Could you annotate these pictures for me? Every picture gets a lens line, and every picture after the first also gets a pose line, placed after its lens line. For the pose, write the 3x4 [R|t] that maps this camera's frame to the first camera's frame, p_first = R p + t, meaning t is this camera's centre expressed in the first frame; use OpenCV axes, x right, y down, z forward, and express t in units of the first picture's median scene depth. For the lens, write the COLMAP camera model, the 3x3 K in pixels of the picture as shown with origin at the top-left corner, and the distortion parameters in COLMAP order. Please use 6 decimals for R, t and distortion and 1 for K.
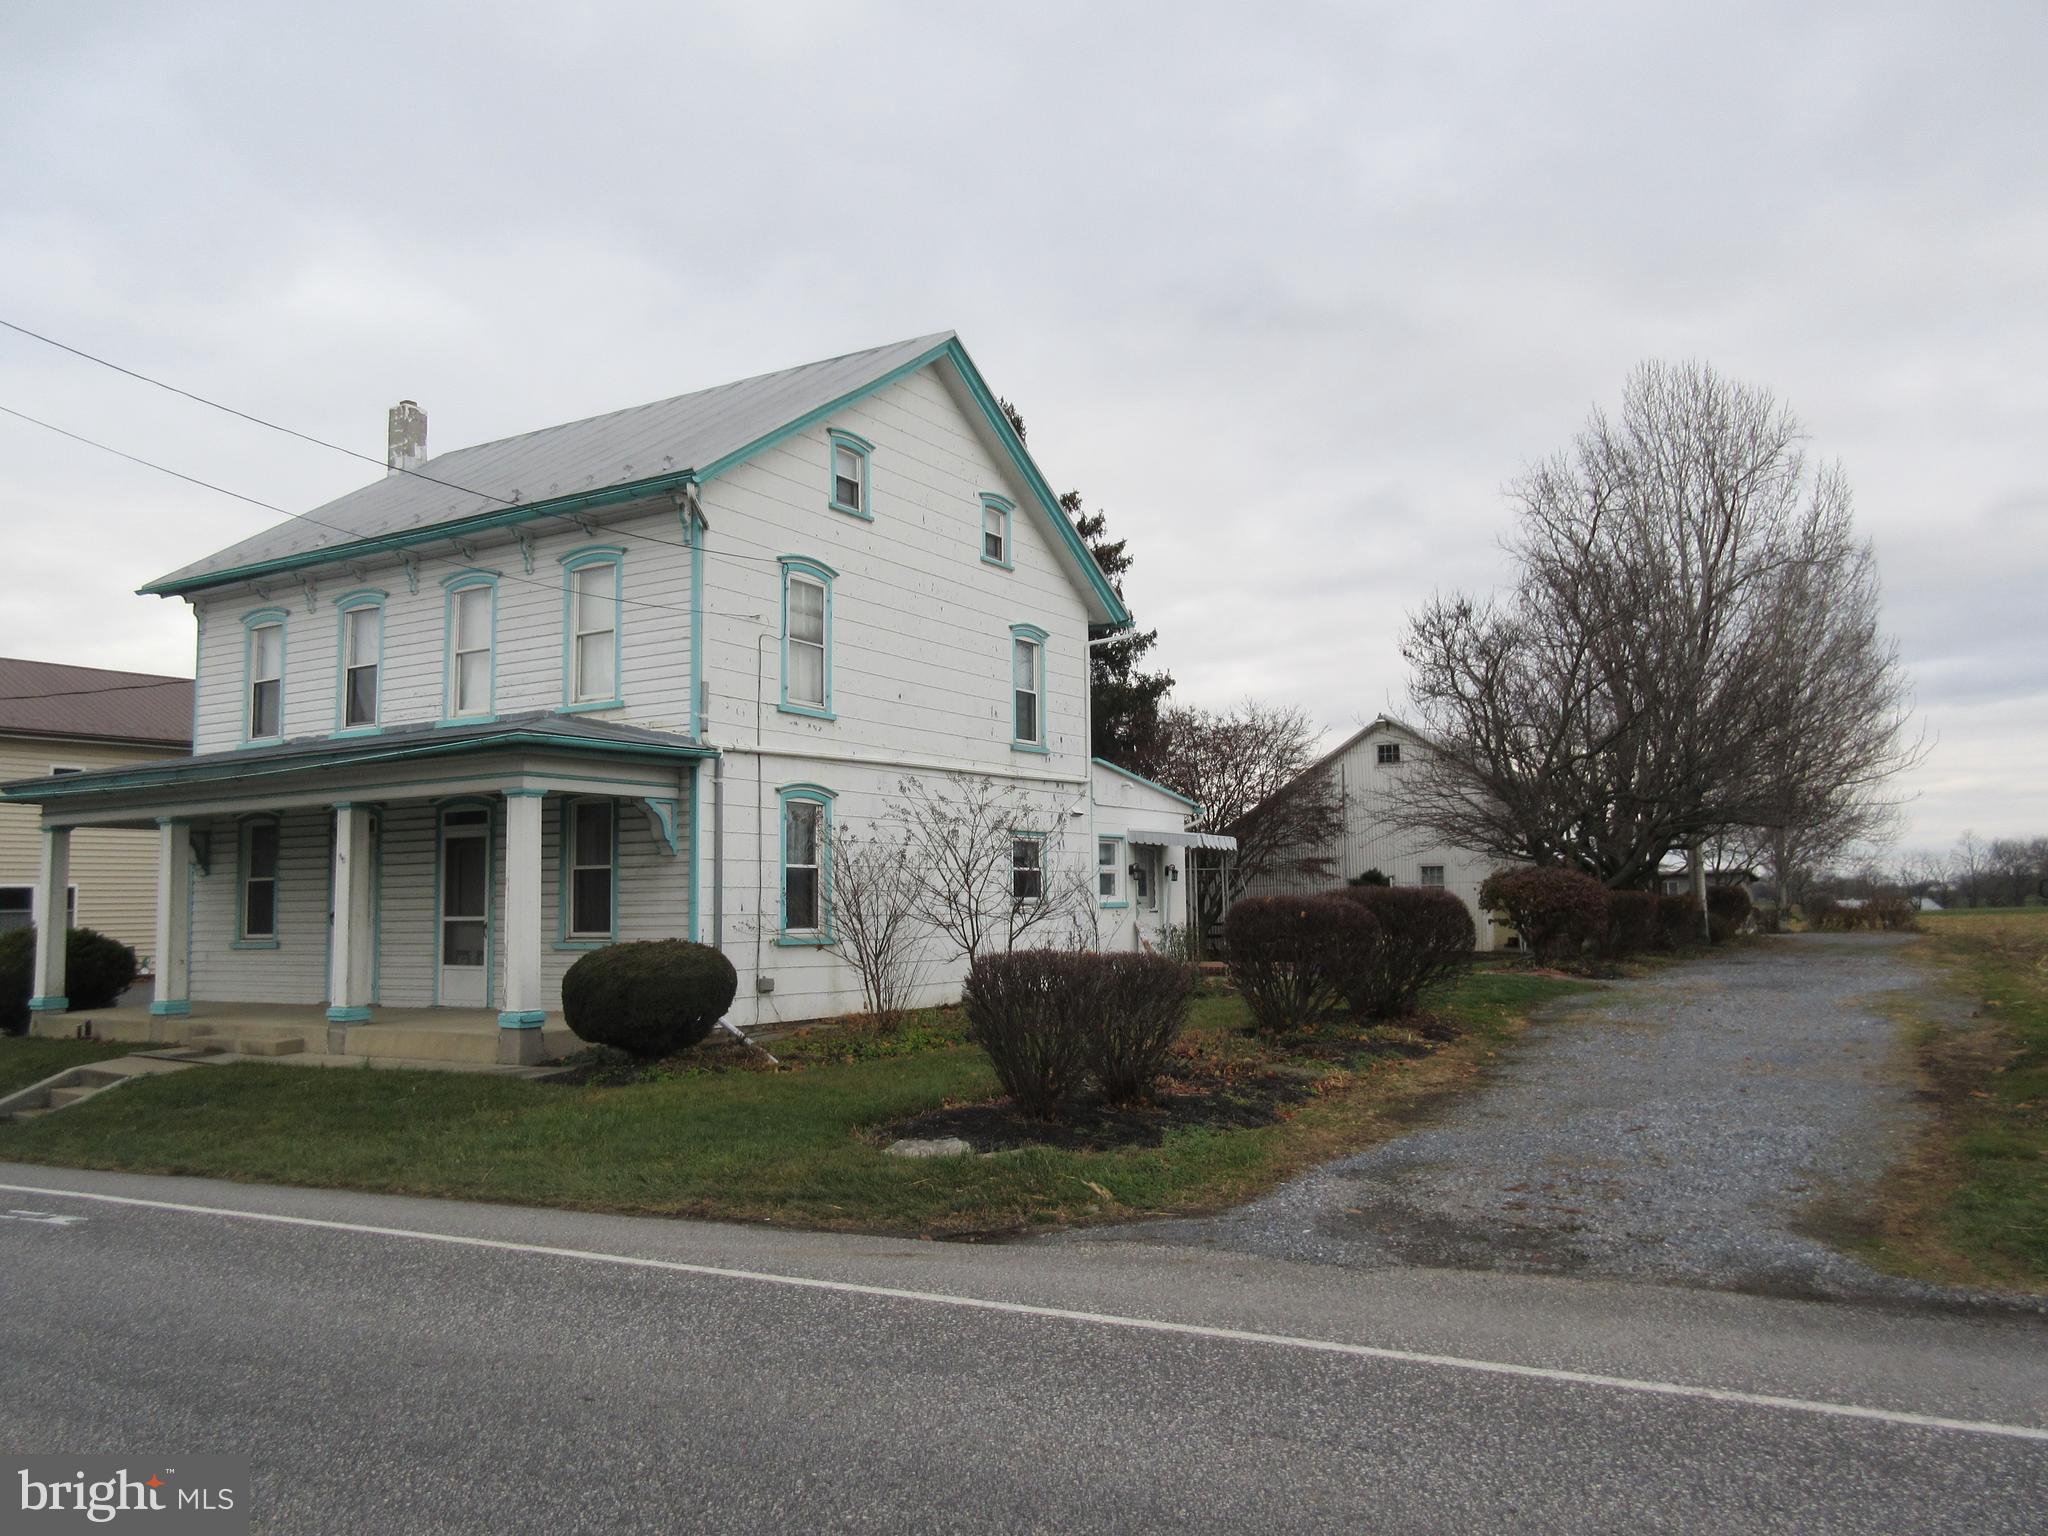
lens RADIAL K [[1540.0, 0, 1016.5], [0, 1540.0, 766.3], [0, 0, 1]] dist [0.003823, -0.003852]
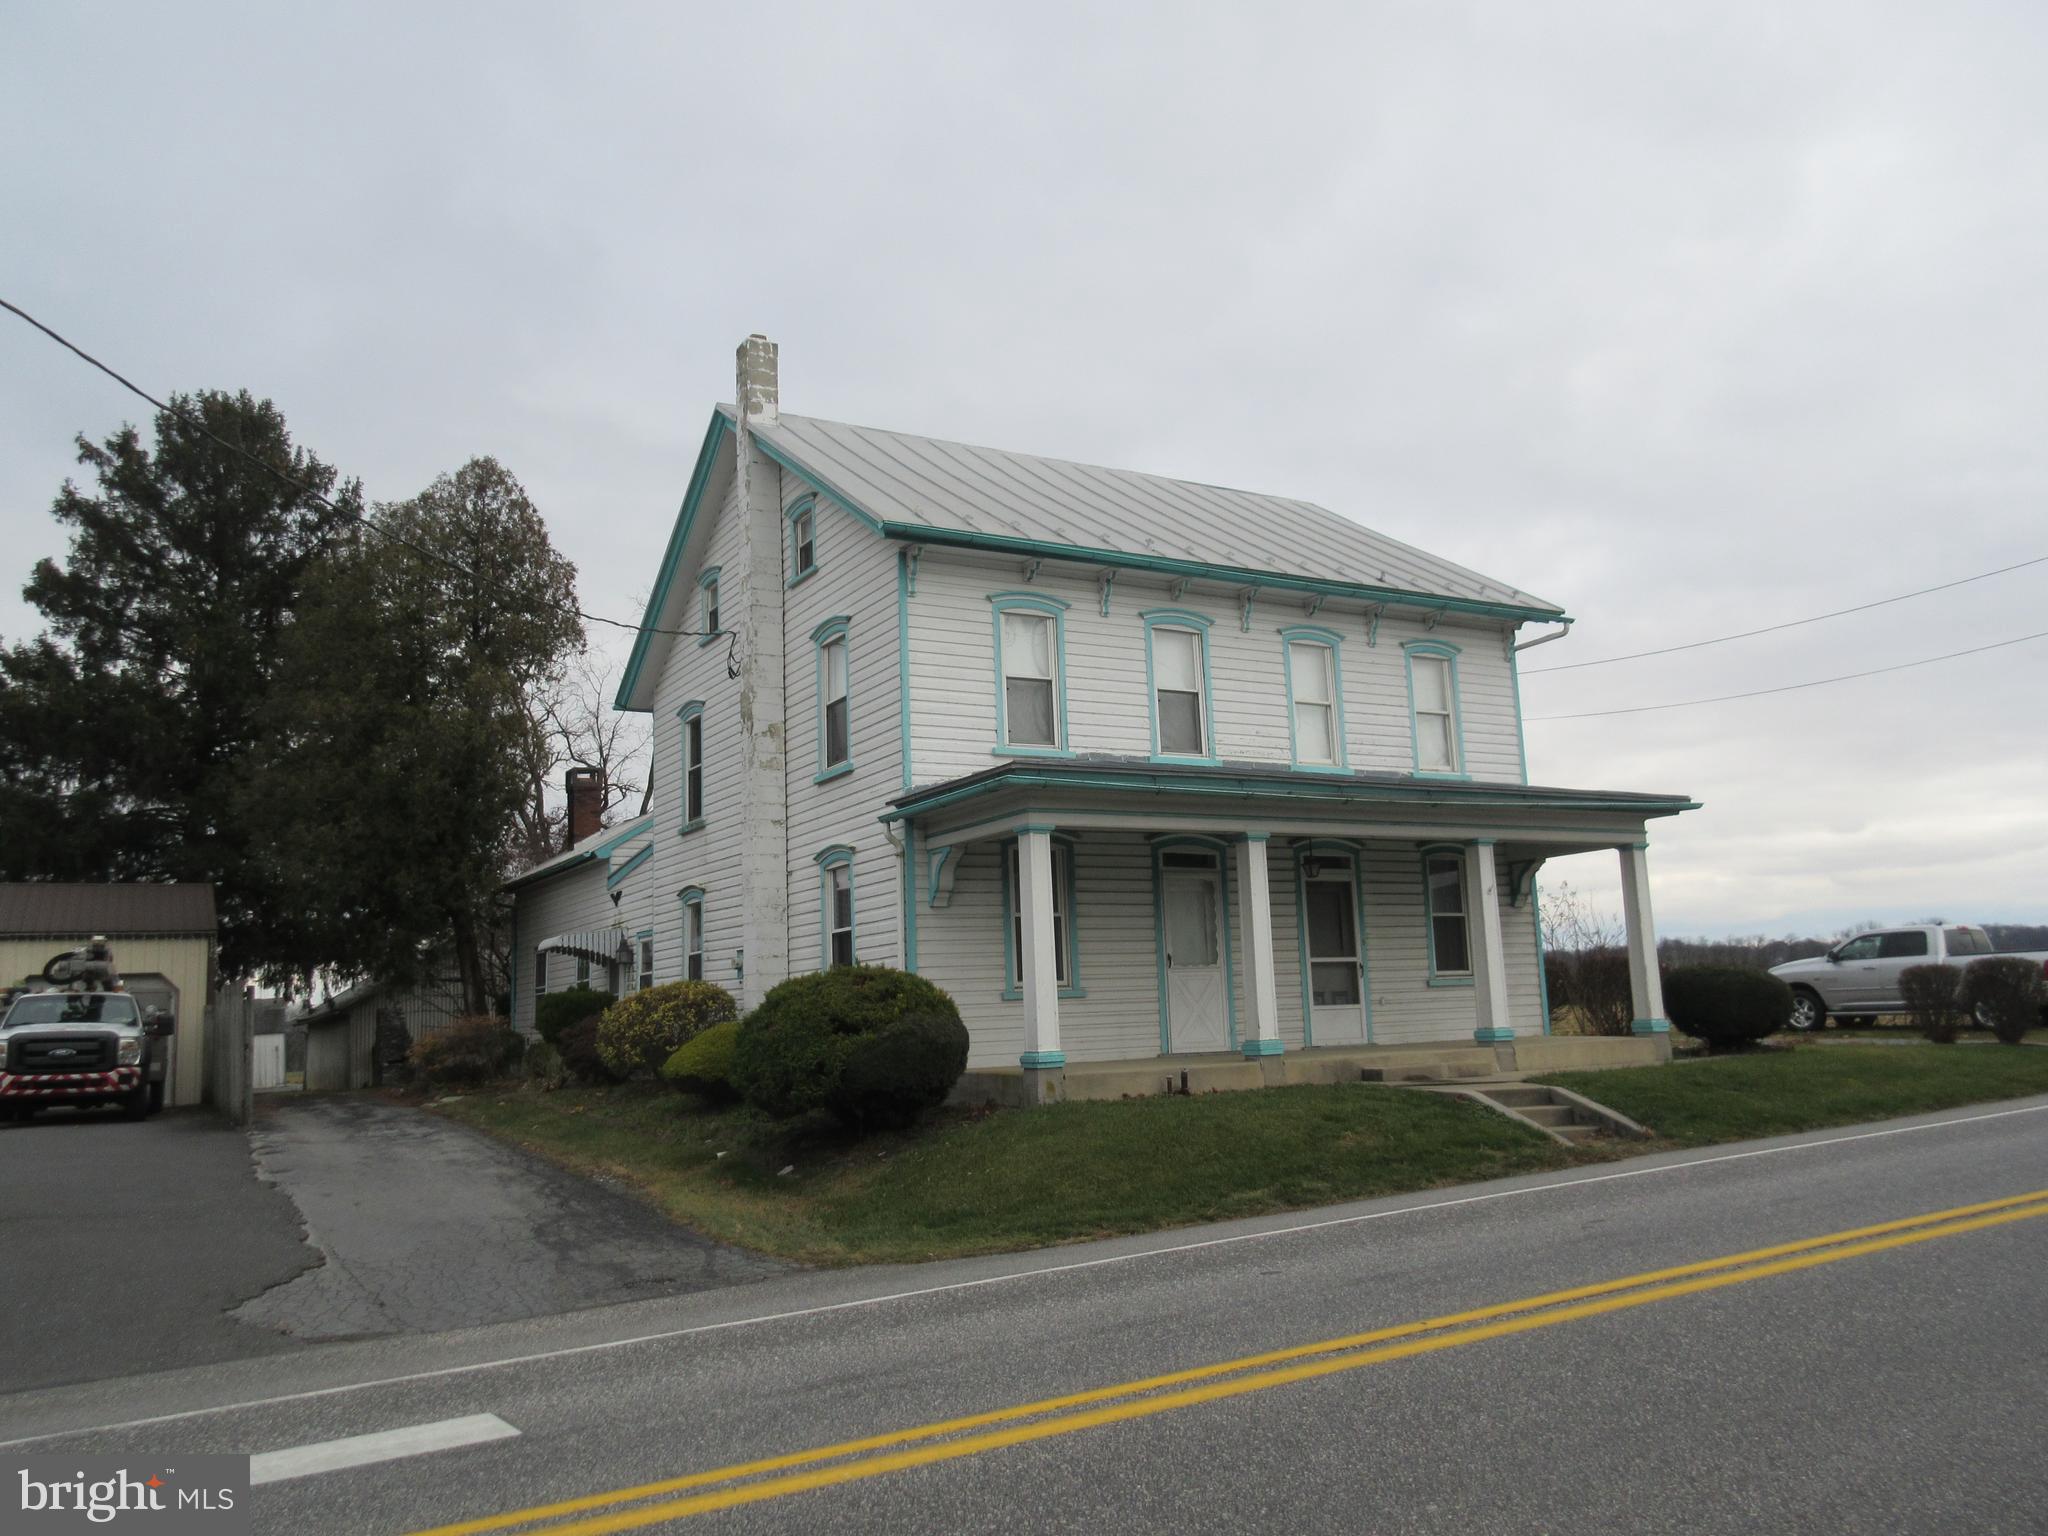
lens RADIAL K [[1625.1, 0, 1041.0], [0, 1625.1, 767.4], [0, 0, 1]] dist [-0.012264, -0.014702]
pose [[0.466778, 0.137452, 0.873628, -1.401954], [-0.044157, 0.990238, -0.132206, 0.122589], [-0.883272, 0.023134, 0.468291, 0.652896]]
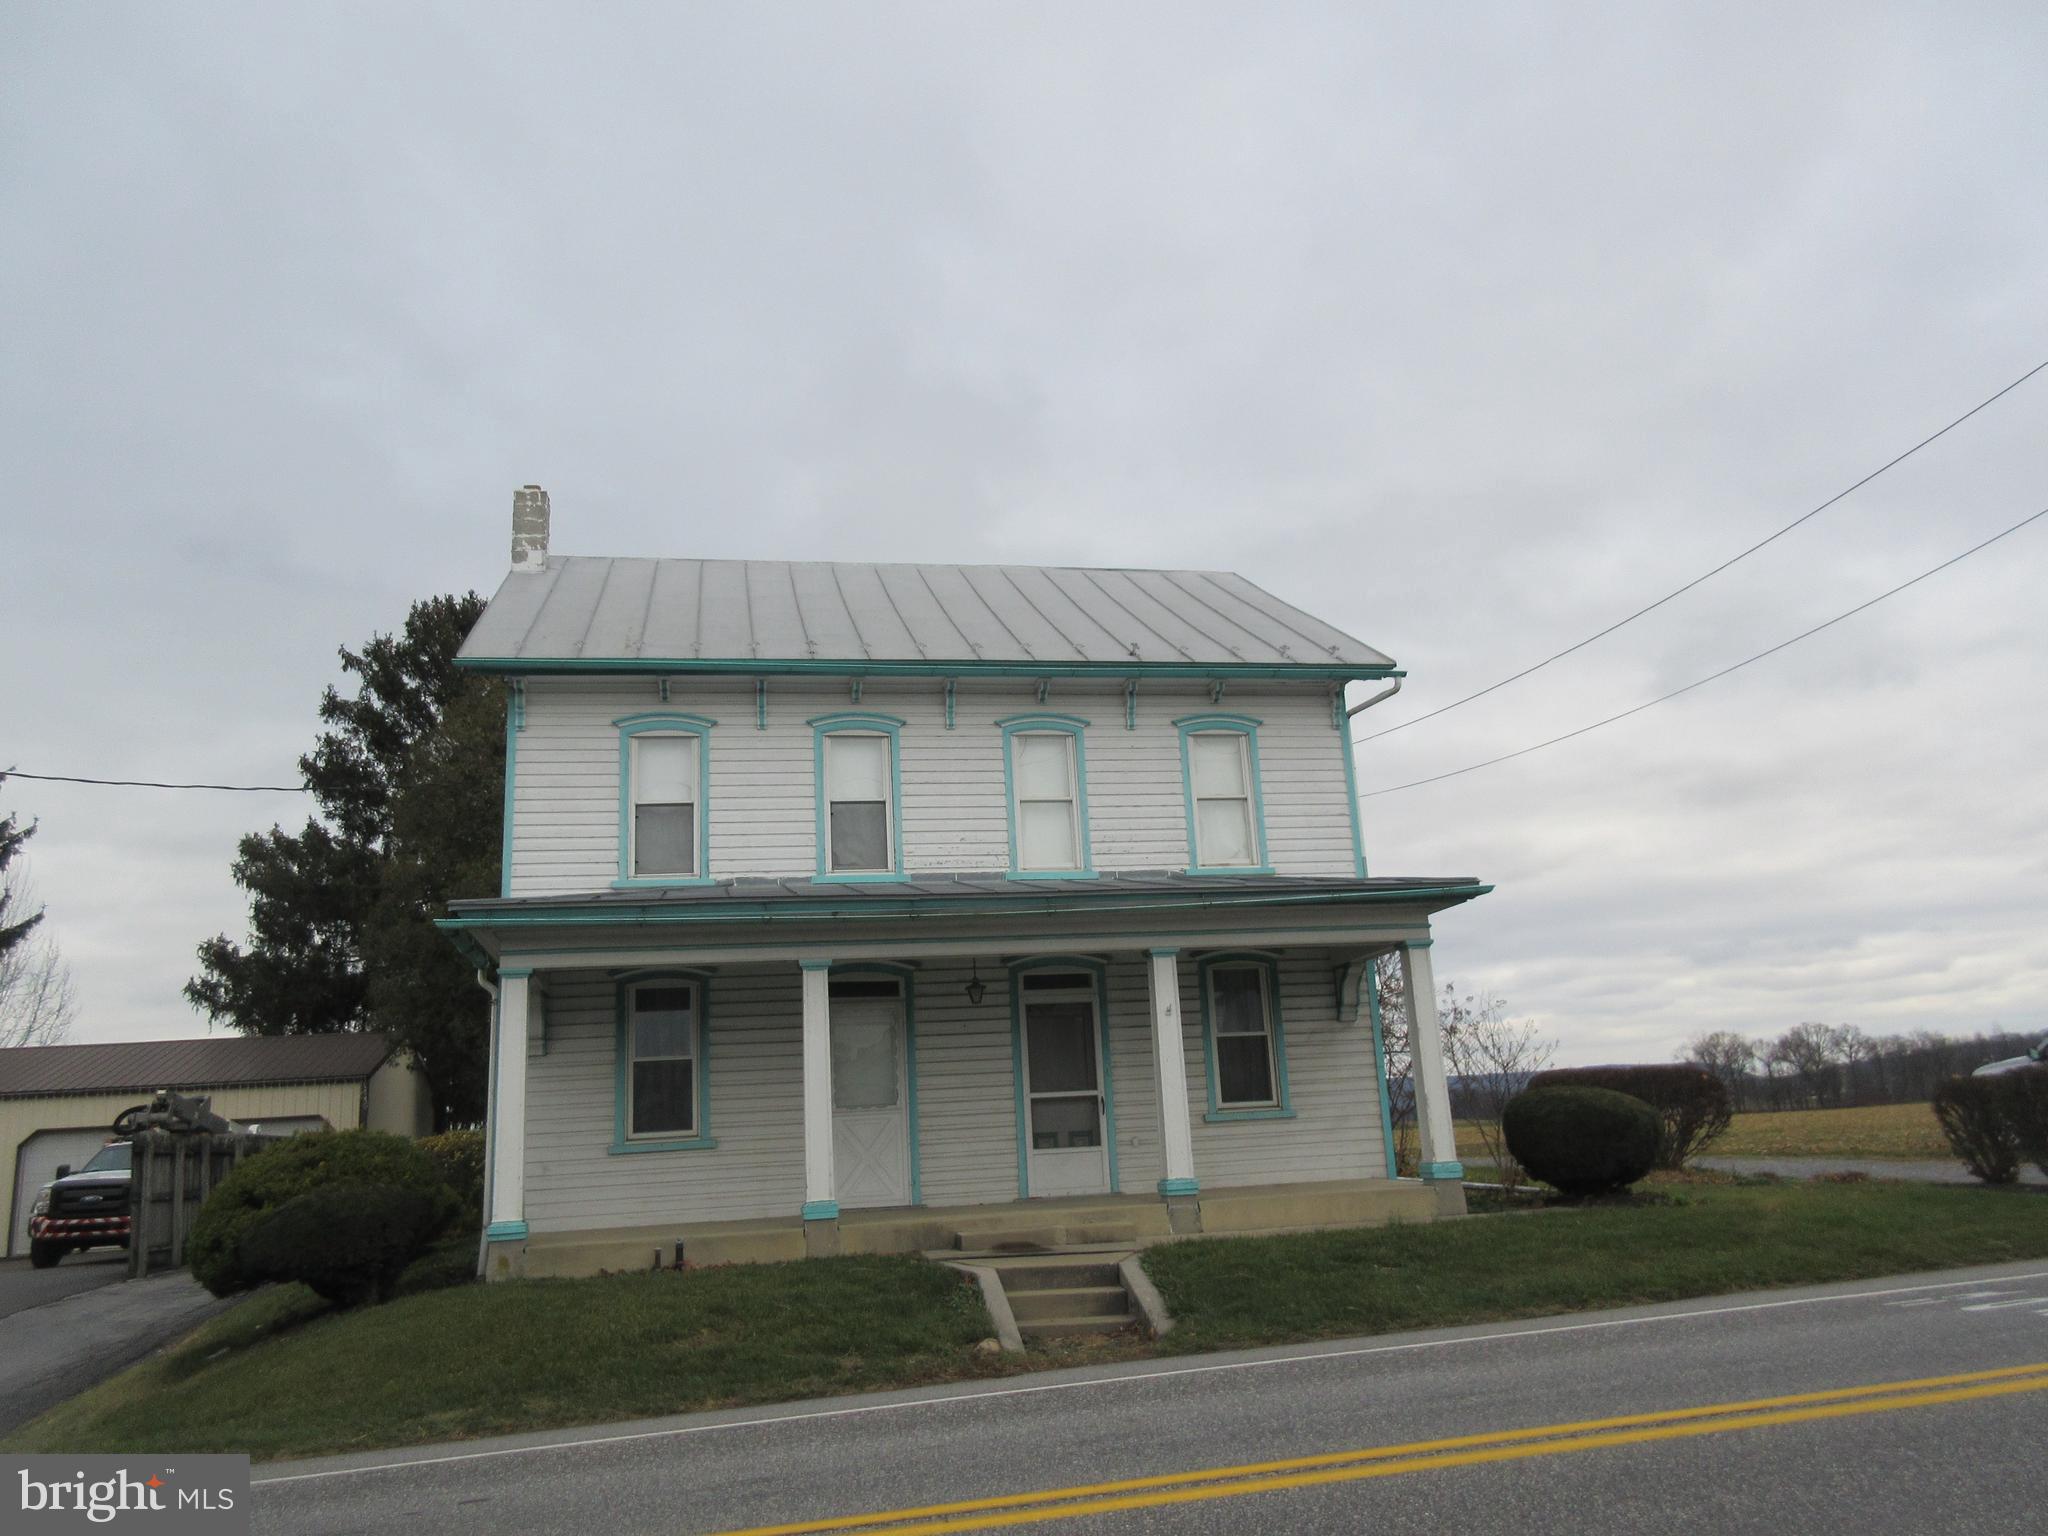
lens RADIAL K [[1540.0, 0, 1015.7], [0, 1540.0, 769.7], [0, 0, 1]] dist [0.003823, -0.003852]
pose [[0.733018, 0.140811, 0.665475, -0.988897], [-0.017070, 0.981838, -0.188949, 0.082390], [-0.679995, 0.127144, 0.722109, 0.345507]]
